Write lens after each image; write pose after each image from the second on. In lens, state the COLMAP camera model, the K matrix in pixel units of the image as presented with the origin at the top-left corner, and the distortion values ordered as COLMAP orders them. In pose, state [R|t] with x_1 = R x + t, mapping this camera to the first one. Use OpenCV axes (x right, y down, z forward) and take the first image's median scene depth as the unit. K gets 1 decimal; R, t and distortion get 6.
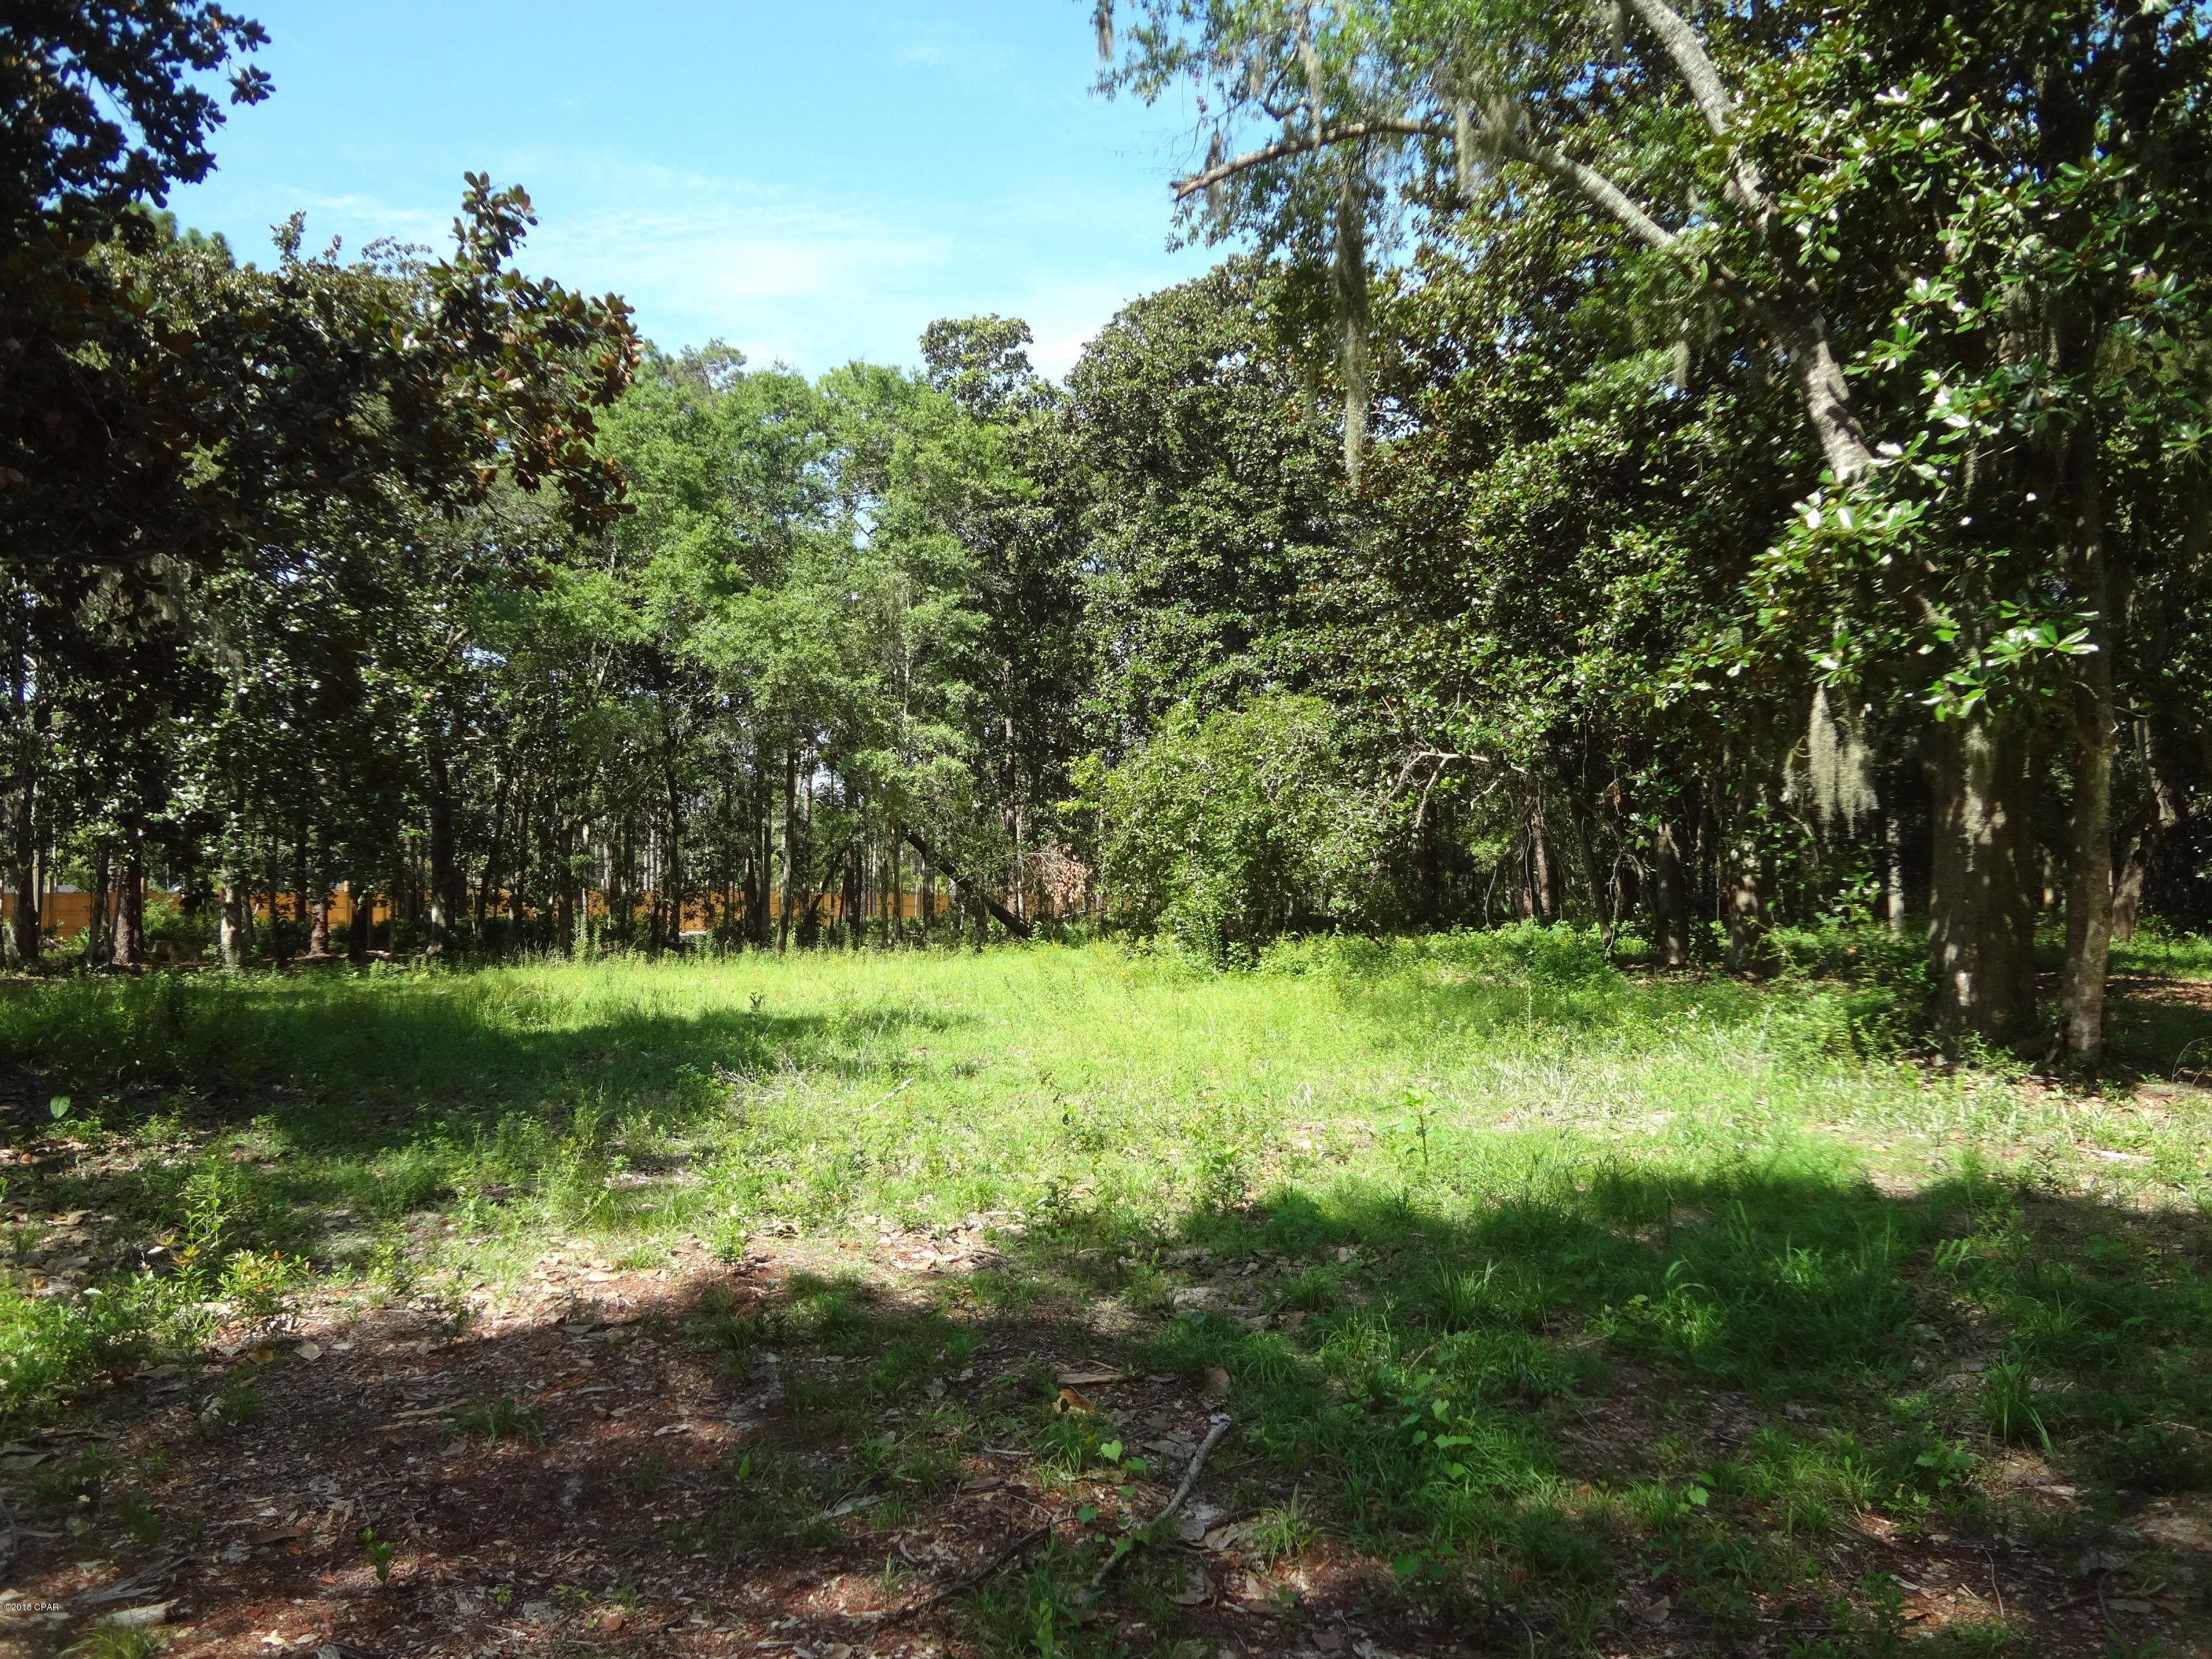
lens RADIAL K [[1655.8, 0, 1117.6], [0, 1655.8, 831.9], [0, 0, 1]] dist [-0.036572, 0.006321]
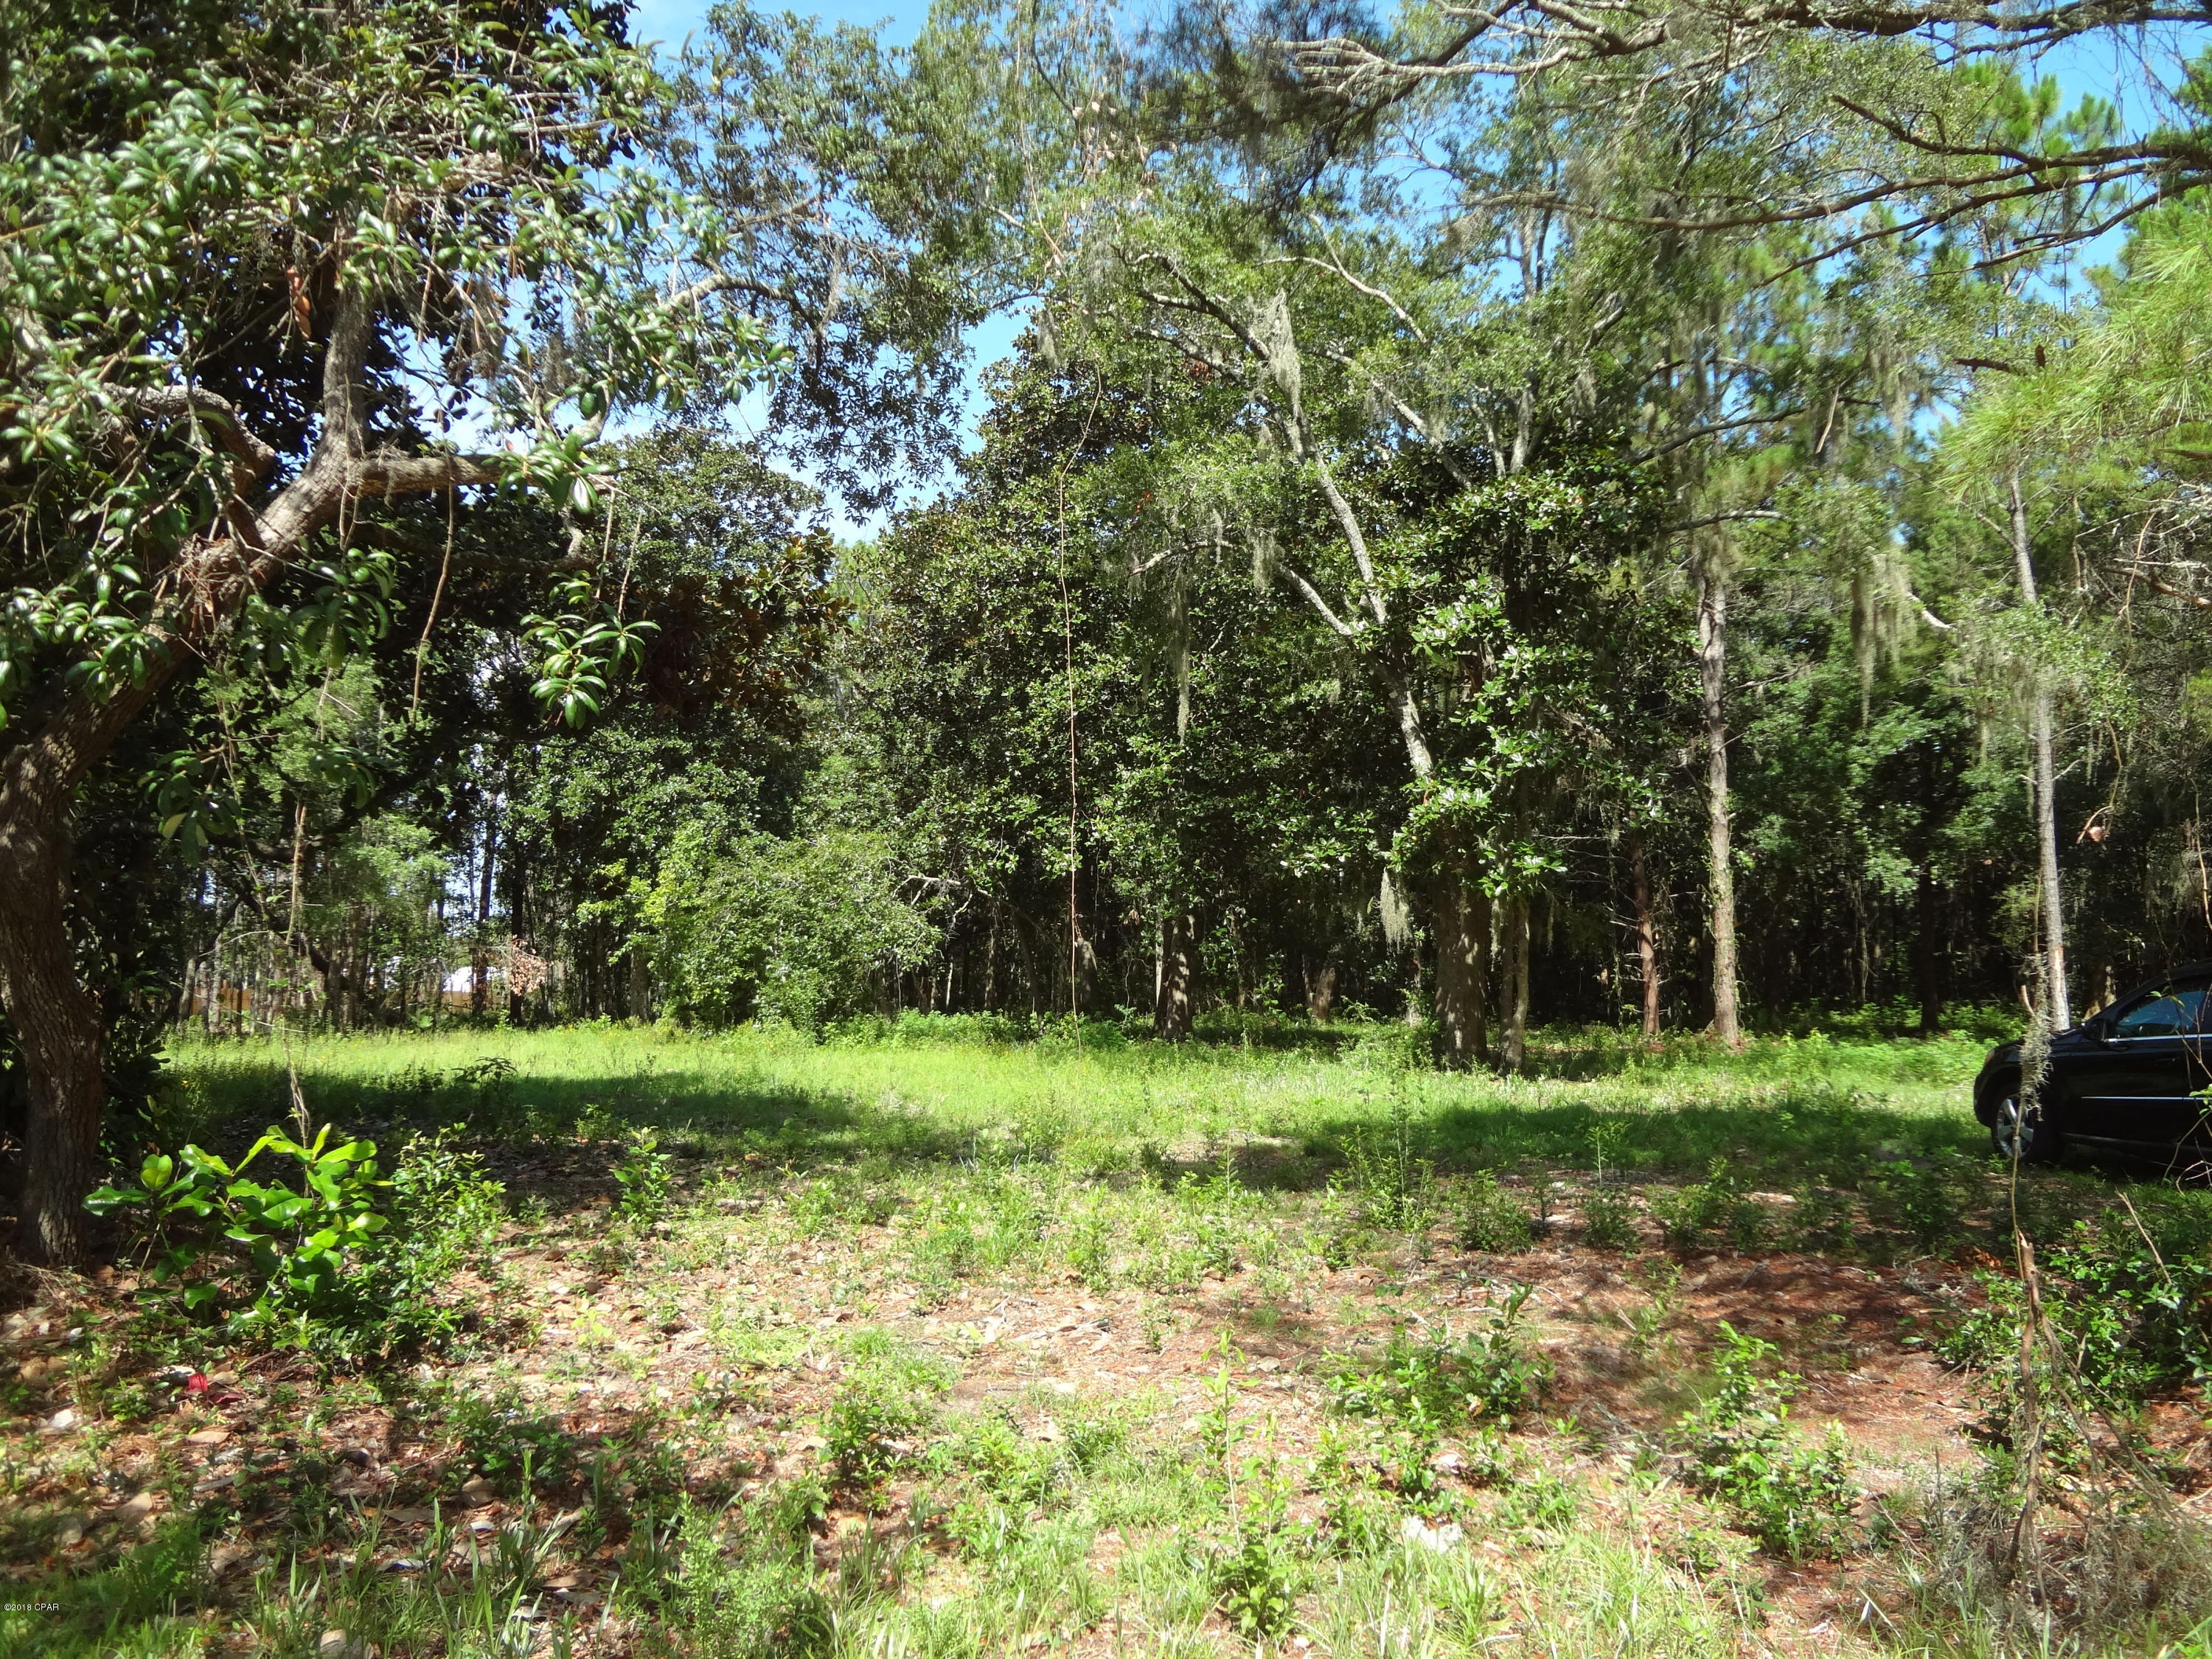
lens RADIAL K [[1652.7, 0, 1106.0], [0, 1652.7, 829.5], [0, 0, 1]] dist [-0.044331, -0.003358]
pose [[0.899634, 0.050782, 0.433681, -0.647585], [-0.021756, 0.997193, -0.071637, 0.003998], [-0.436102, 0.055012, 0.898214, -0.503422]]
